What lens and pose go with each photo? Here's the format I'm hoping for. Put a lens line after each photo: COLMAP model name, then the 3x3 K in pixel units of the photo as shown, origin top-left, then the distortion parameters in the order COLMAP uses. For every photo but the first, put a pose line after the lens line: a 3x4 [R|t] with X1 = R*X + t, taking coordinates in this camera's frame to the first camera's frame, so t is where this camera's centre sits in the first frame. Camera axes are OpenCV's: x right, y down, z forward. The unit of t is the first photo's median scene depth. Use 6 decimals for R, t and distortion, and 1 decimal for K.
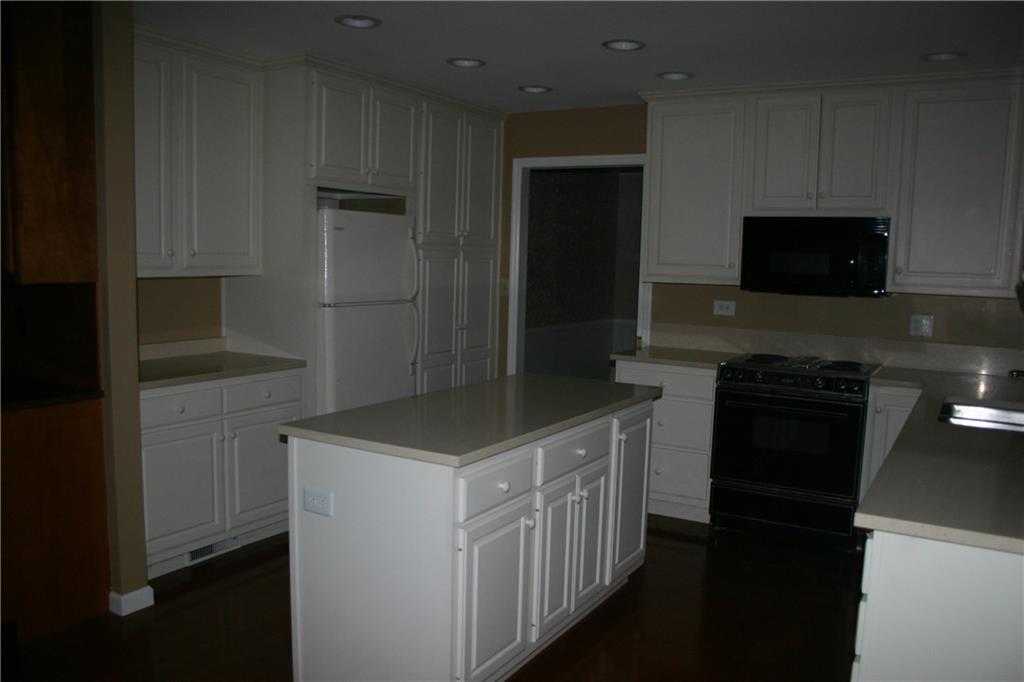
lens RADIAL K [[837.1, 0, 510.6], [0, 837.1, 360.7], [0, 0, 1]] dist [-0.163204, 0.143344]
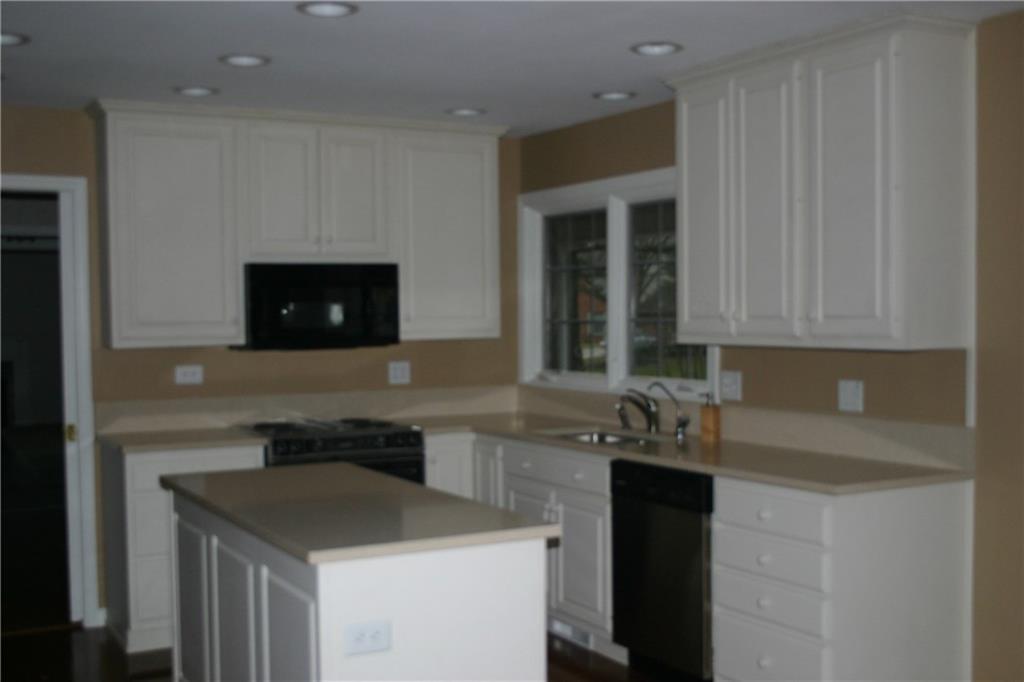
lens RADIAL K [[1184.4, 0, 510.3], [0, 1184.4, 358.0], [0, 0, 1]] dist [-0.071069, 0.016935]
pose [[0.499127, -0.062818, 0.864249, -0.654845], [0.130623, 0.991426, -0.003377, -0.039978], [-0.856627, 0.114576, 0.503053, 0.175201]]
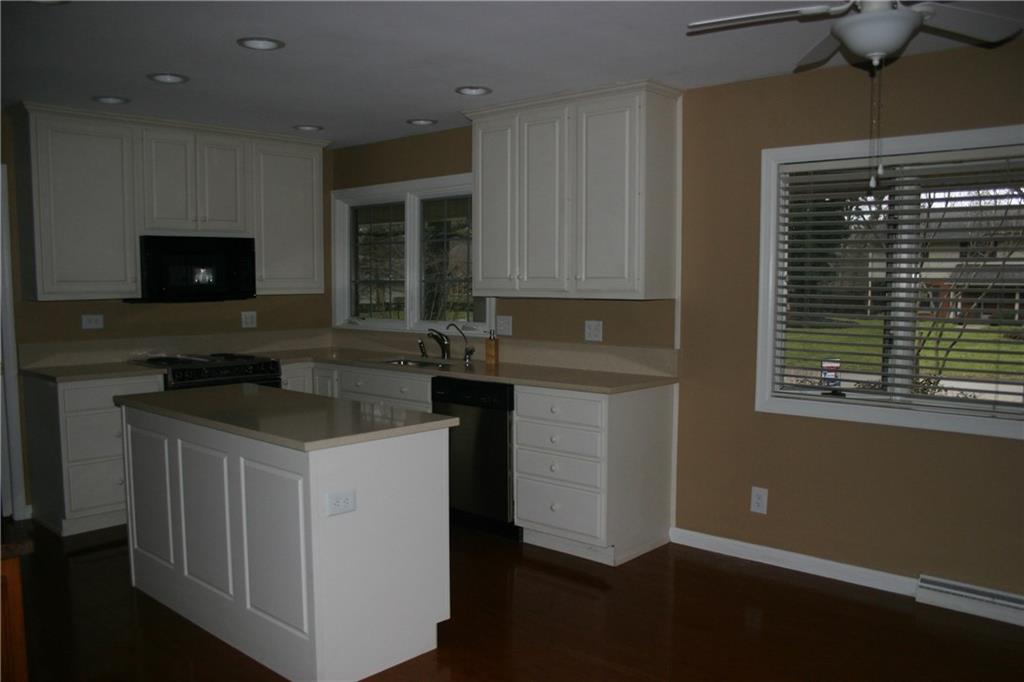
lens RADIAL K [[837.1, 0, 510.6], [0, 837.1, 360.7], [0, 0, 1]] dist [-0.163204, 0.143344]
pose [[0.199502, -0.117745, 0.972798, -0.721243], [0.126768, 0.987513, 0.093528, -0.049897], [-0.971663, 0.104660, 0.211938, 0.317080]]
